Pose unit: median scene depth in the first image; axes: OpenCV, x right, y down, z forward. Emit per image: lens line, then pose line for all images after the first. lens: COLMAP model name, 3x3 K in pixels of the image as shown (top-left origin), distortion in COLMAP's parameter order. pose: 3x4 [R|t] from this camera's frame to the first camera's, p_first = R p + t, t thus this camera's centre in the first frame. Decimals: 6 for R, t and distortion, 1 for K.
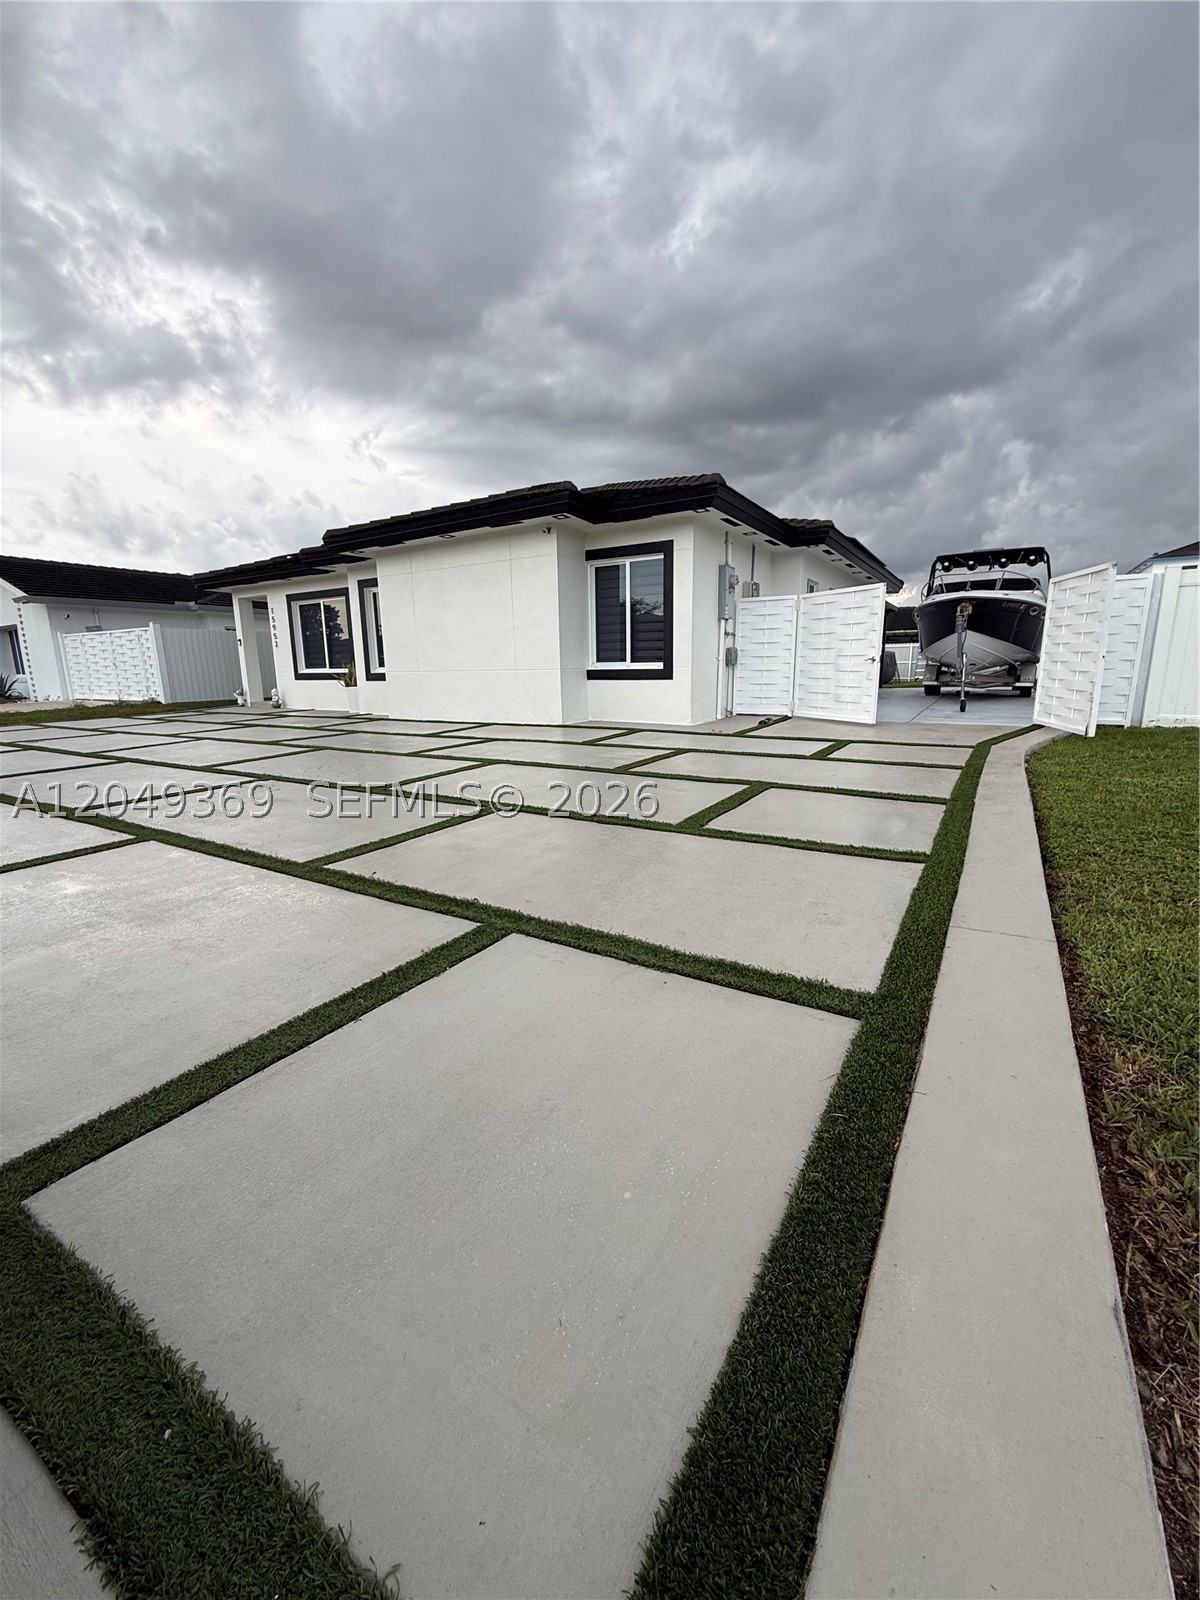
lens RADIAL K [[640.9, 0, 600.0], [0, 640.9, 792.5], [0, 0, 1]] dist [0.000093, 0.000313]
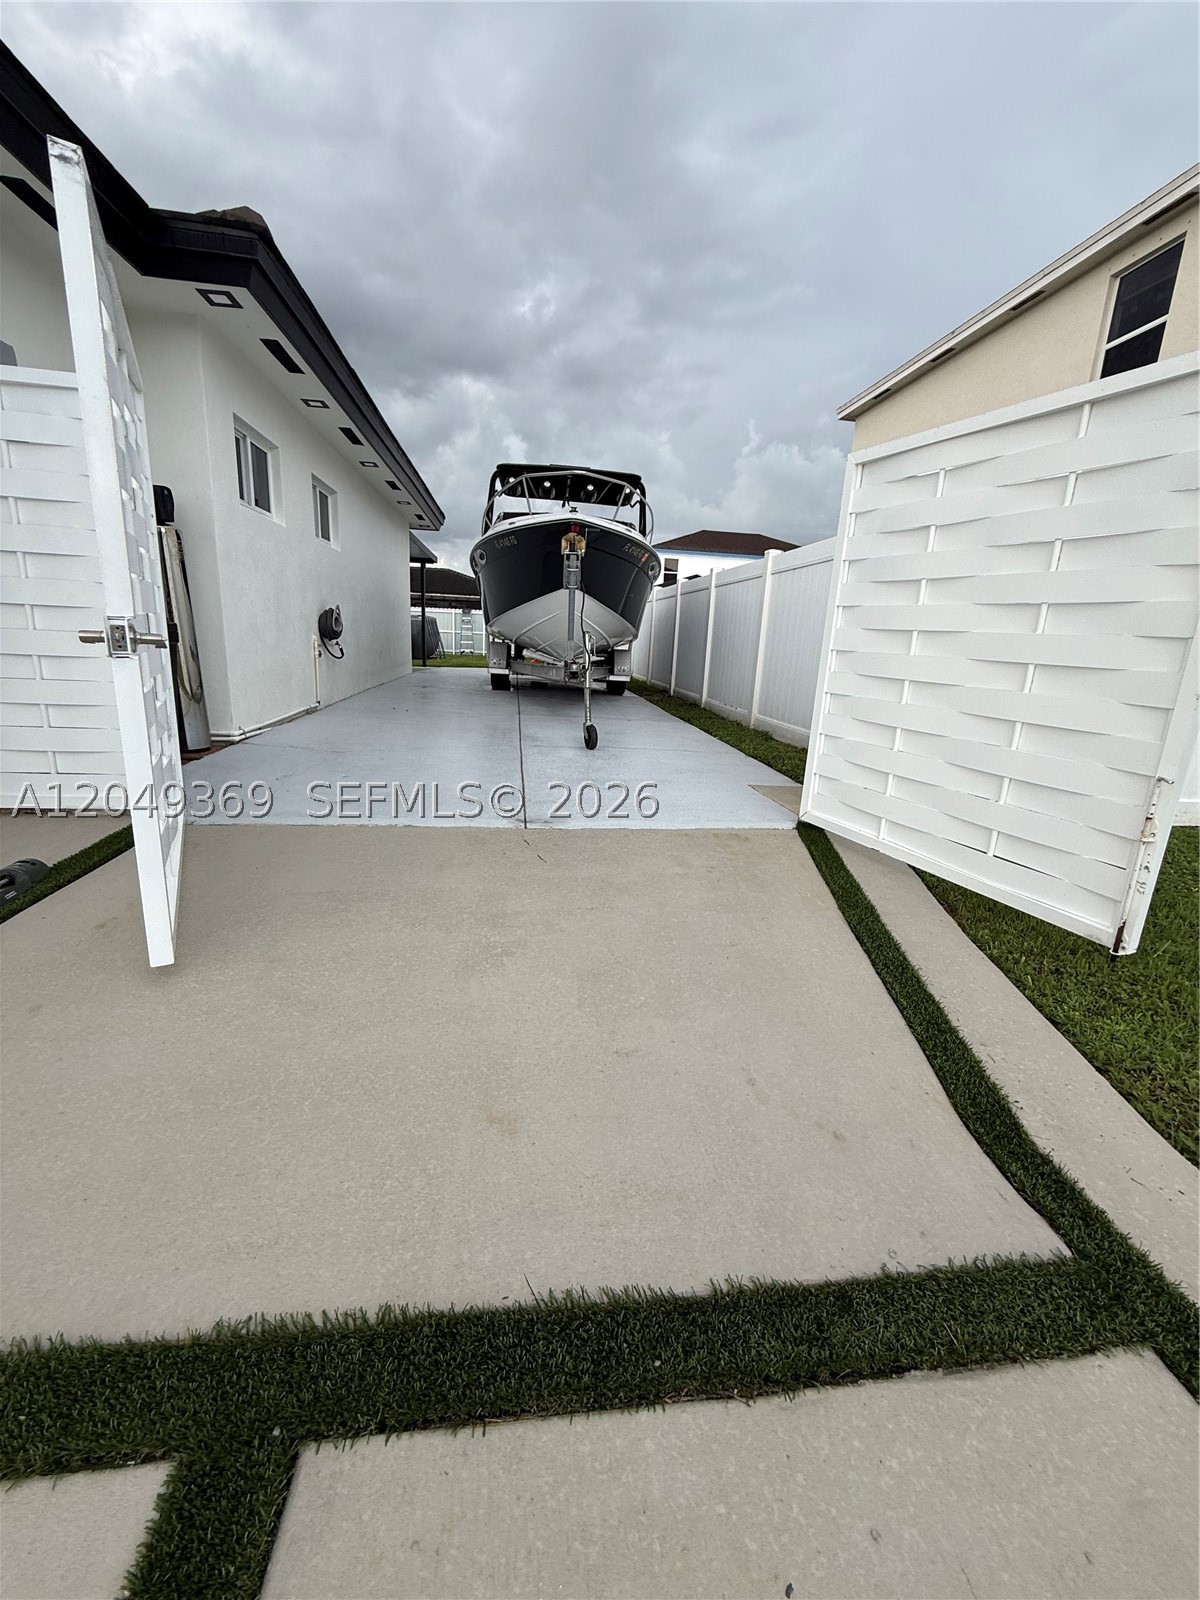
lens RADIAL K [[640.9, 0, 600.0], [0, 640.9, 792.5], [0, 0, 1]] dist [0.000093, 0.000313]
pose [[0.778309, -0.092179, 0.621079, 0.133456], [0.056099, 0.995418, 0.077437, -0.068434], [-0.625371, -0.025428, 0.779913, 0.314982]]
